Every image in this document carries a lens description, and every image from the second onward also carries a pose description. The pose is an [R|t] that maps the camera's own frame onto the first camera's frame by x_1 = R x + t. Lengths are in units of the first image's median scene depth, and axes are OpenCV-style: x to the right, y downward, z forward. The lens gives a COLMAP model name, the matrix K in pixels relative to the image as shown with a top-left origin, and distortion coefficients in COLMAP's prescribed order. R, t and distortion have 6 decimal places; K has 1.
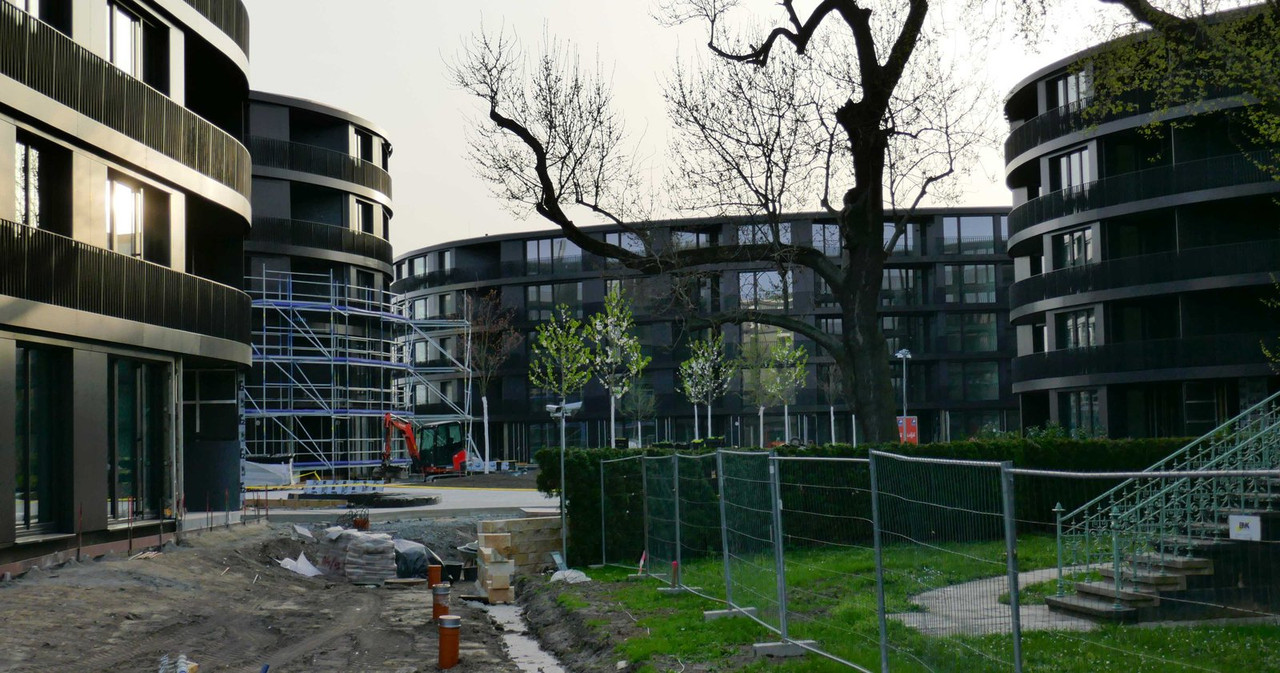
lens RADIAL K [[1757.7, 0, 640.0], [0, 1757.7, 336.5], [0, 0, 1]] dist [0.003808, 0.001505]
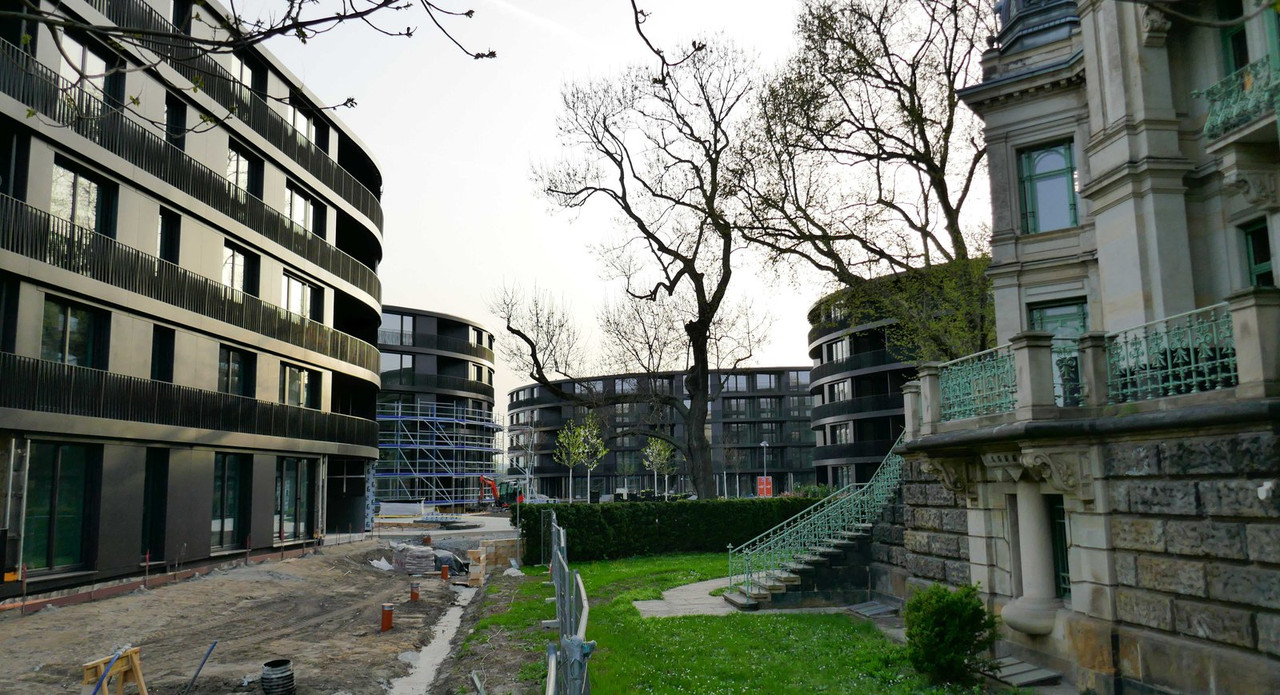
lens RADIAL K [[916.2, 0, 640.6], [0, 916.2, 366.7], [0, 0, 1]] dist [0.003677, 0.001129]
pose [[0.998778, 0.001600, -0.049401, 0.107592], [-0.004627, 0.998114, -0.061206, -0.020172], [0.049210, 0.061360, 0.996902, -0.005253]]
